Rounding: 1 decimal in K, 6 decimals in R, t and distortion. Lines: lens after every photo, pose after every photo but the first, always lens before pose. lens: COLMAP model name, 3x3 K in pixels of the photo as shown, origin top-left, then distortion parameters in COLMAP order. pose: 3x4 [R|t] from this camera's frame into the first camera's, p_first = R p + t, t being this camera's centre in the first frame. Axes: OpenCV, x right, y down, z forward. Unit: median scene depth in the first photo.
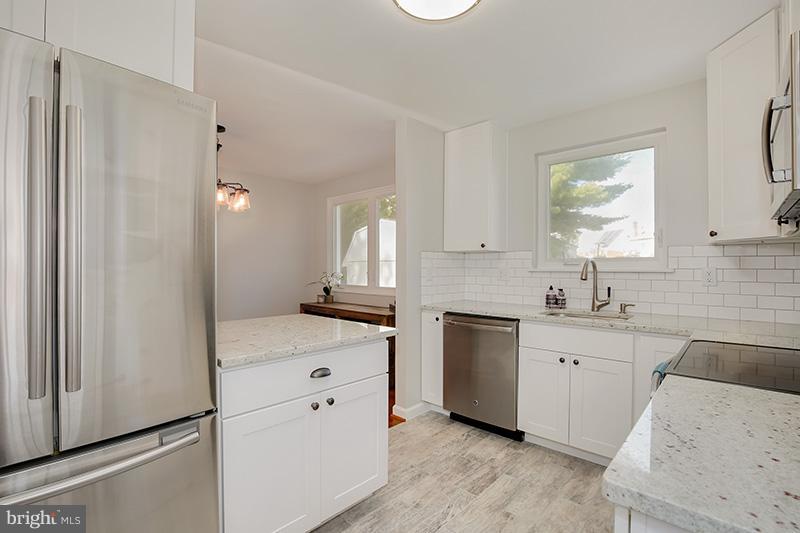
lens RADIAL K [[368.5, 0, 391.6], [0, 368.5, 267.9], [0, 0, 1]] dist [-0.034348, 0.004834]
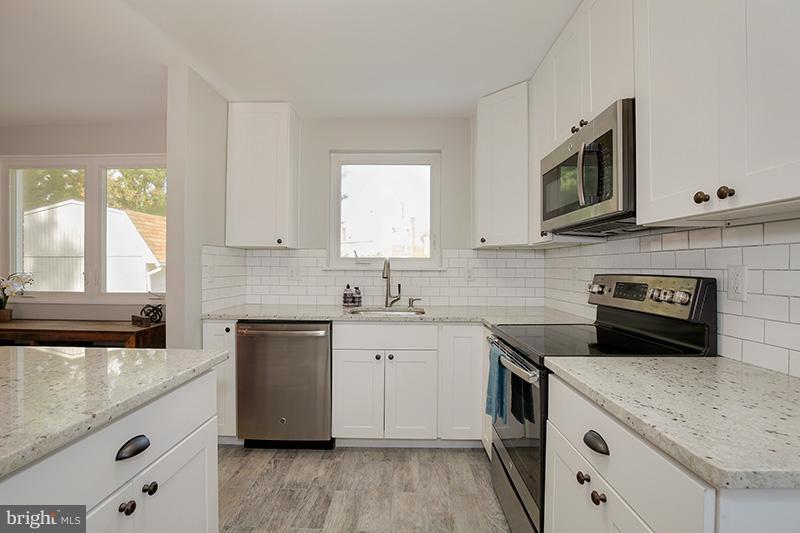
lens RADIAL K [[368.5, 0, 395.5], [0, 368.5, 267.9], [0, 0, 1]] dist [-0.034348, 0.004834]
pose [[0.735981, 0.000047, 0.677002, -0.163608], [-0.002332, 0.999994, 0.002467, 0.000758], [-0.676998, -0.003395, 0.735977, 0.181139]]
